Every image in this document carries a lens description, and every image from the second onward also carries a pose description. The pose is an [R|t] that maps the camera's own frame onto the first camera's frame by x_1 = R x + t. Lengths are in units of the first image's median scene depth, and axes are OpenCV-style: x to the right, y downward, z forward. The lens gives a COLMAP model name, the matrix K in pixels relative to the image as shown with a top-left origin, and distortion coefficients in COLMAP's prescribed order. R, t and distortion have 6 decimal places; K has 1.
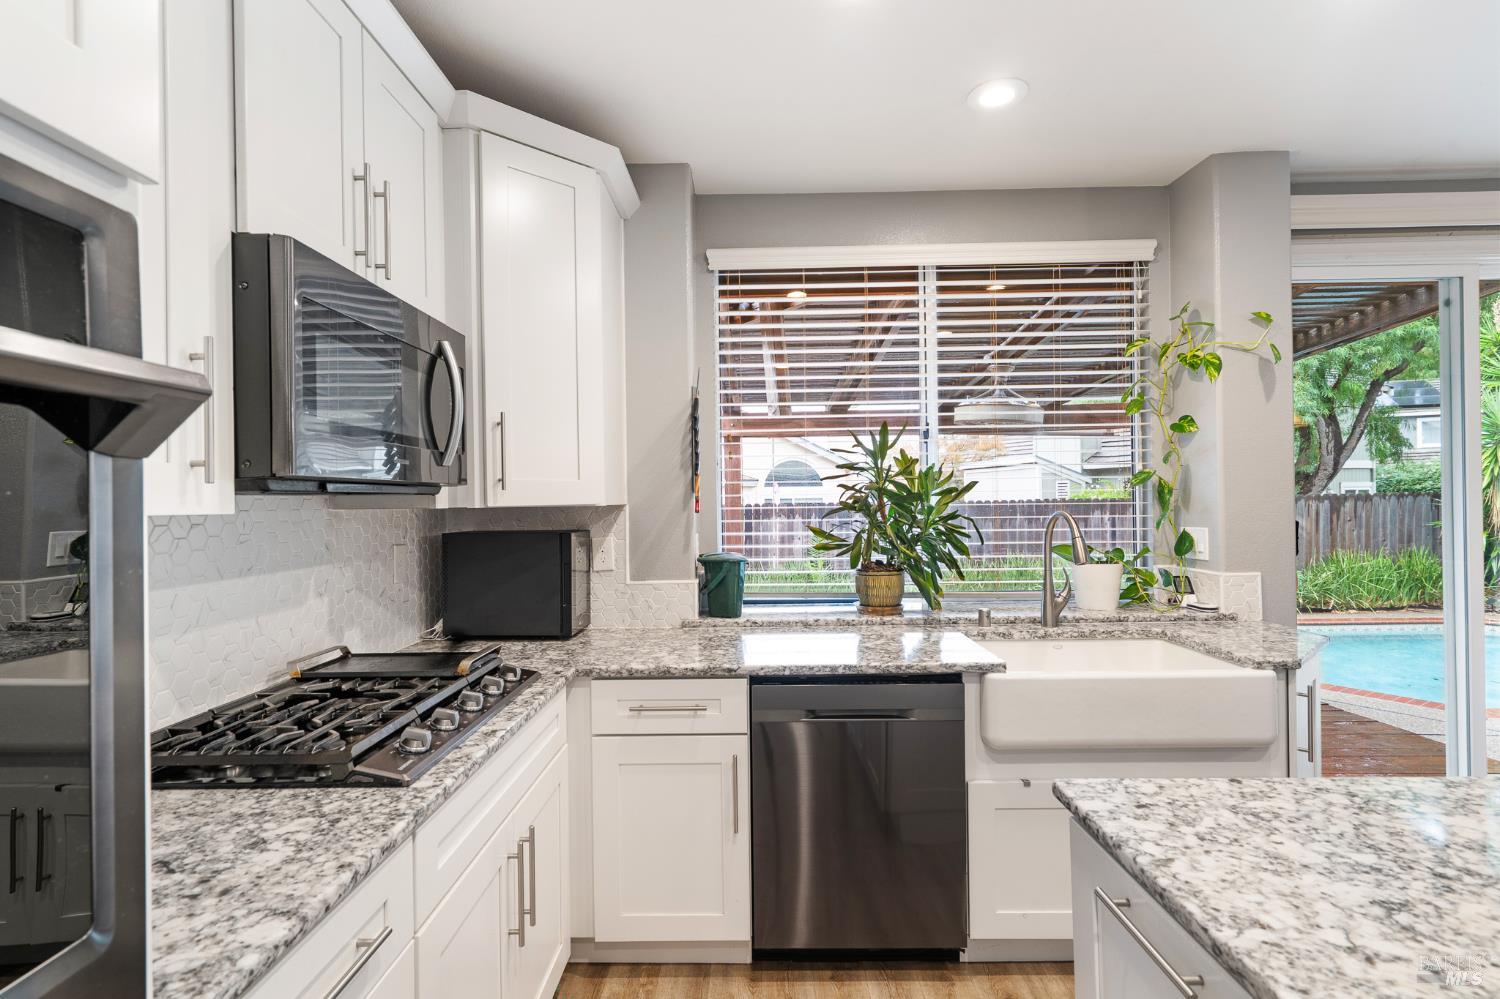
lens RADIAL K [[724.7, 0, 750.9], [0, 724.7, 502.4], [0, 0, 1]] dist [0.001904, -0.000499]
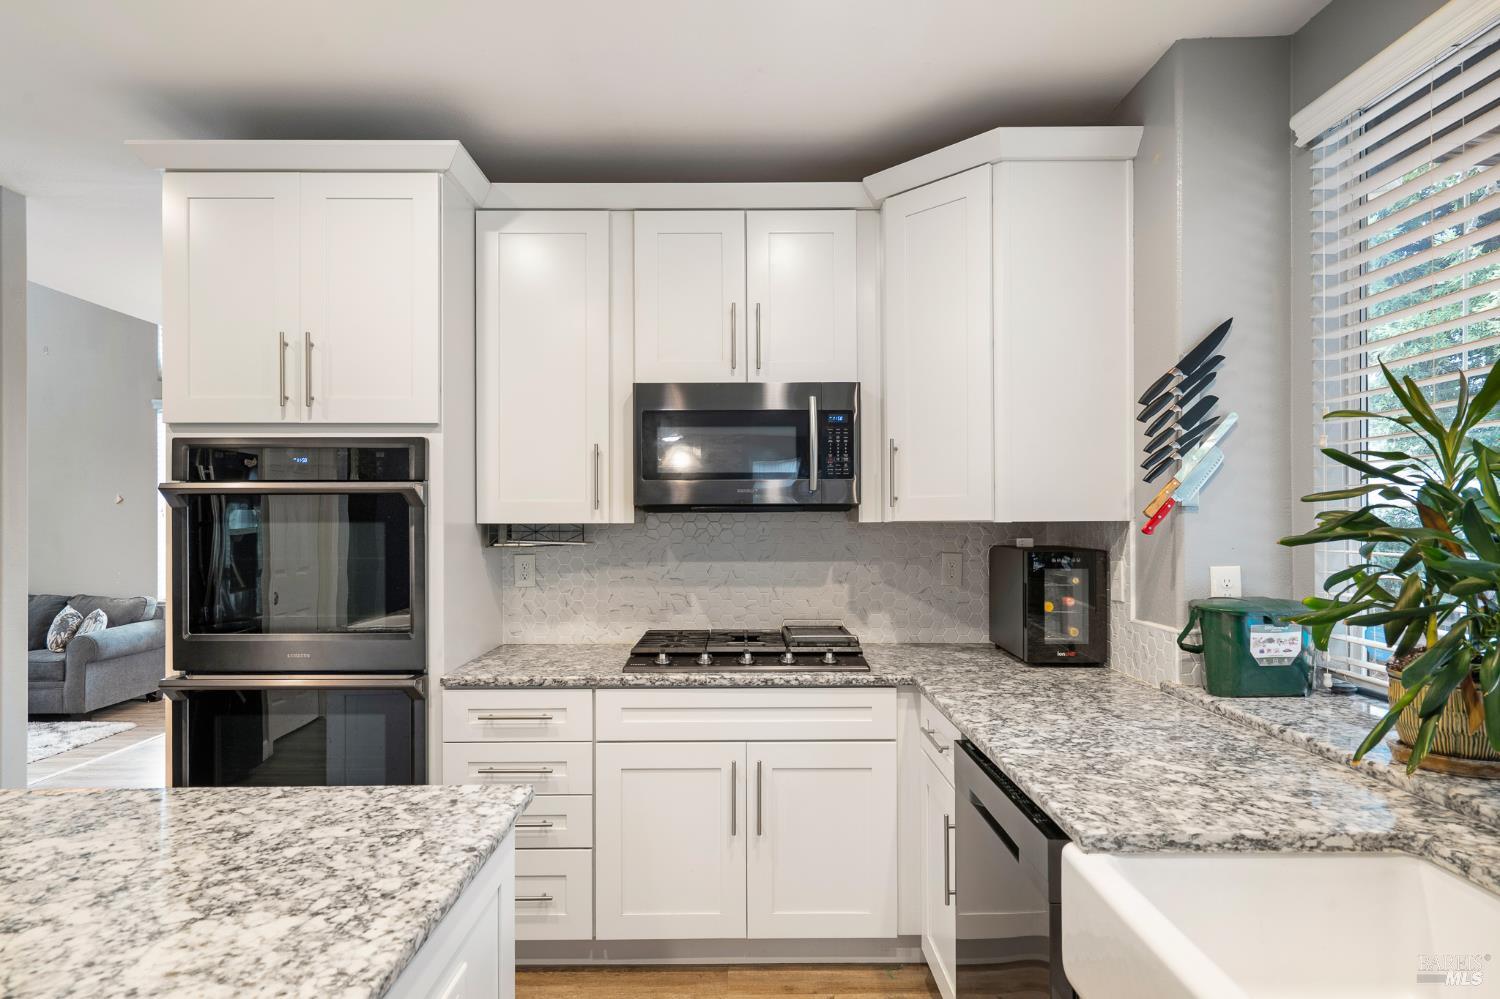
lens RADIAL K [[817.4, 0, 746.9], [0, 817.4, 517.0], [0, 0, 1]] dist [0.007326, -0.001441]
pose [[0.018559, 0.011332, -0.999764, 0.727771], [0.001624, 0.999934, 0.011364, -0.012779], [0.999826, -0.001834, 0.018539, 0.577506]]
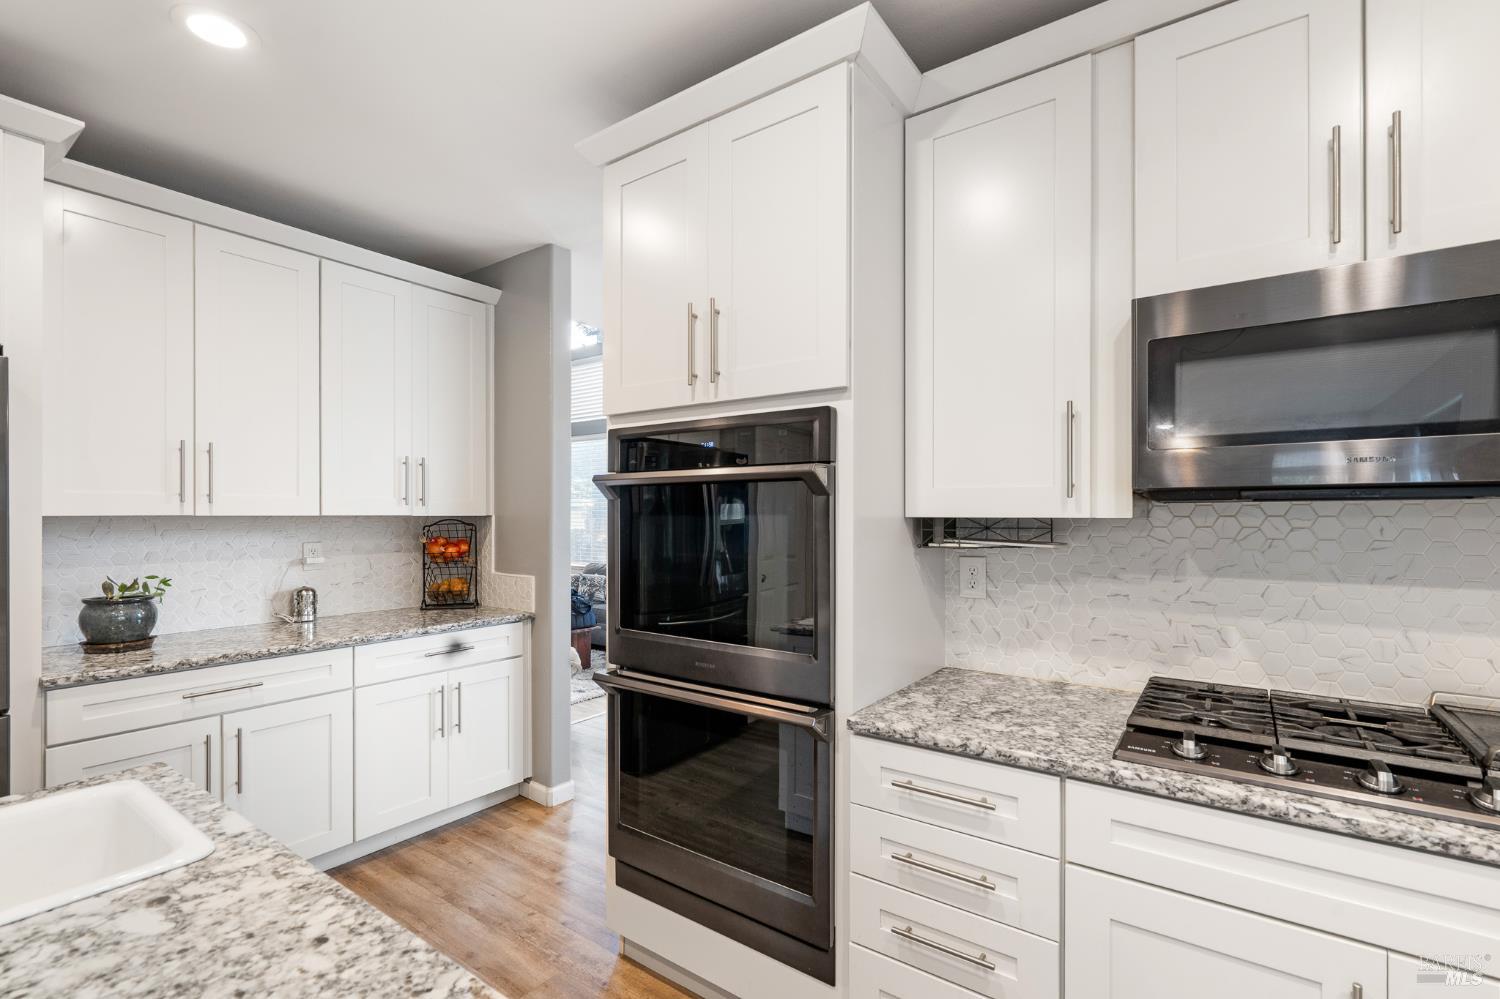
lens RADIAL K [[683.7, 0, 748.5], [0, 683.7, 515.2], [0, 0, 1]] dist [-0.001421, 0.002184]
pose [[-0.575315, 0.015482, -0.817786, 0.333294], [0.007388, 0.999878, 0.013732, -0.005710], [0.817899, 0.001858, -0.575359, 0.519085]]
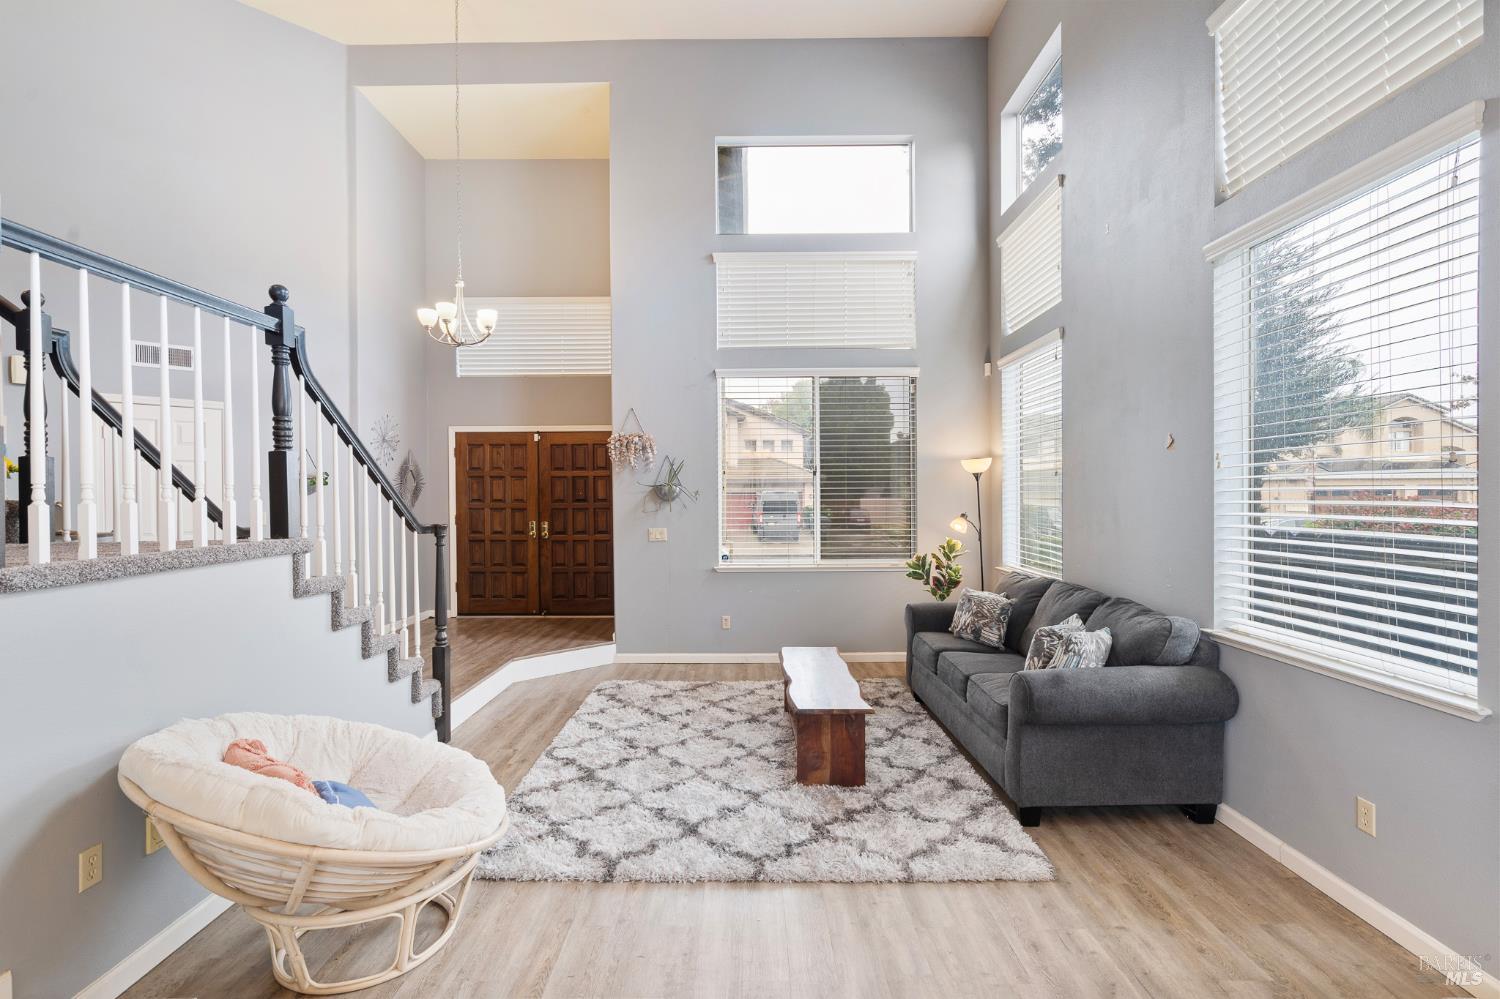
lens RADIAL K [[724.7, 0, 754.2], [0, 724.7, 493.2], [0, 0, 1]] dist [0.001904, -0.000499]
pose [[-0.999643, 0.017164, -0.020469, -1.227704], [0.017047, 0.999837, 0.005891, 0.036725], [0.020566, 0.005540, -0.999773, -0.097475]]
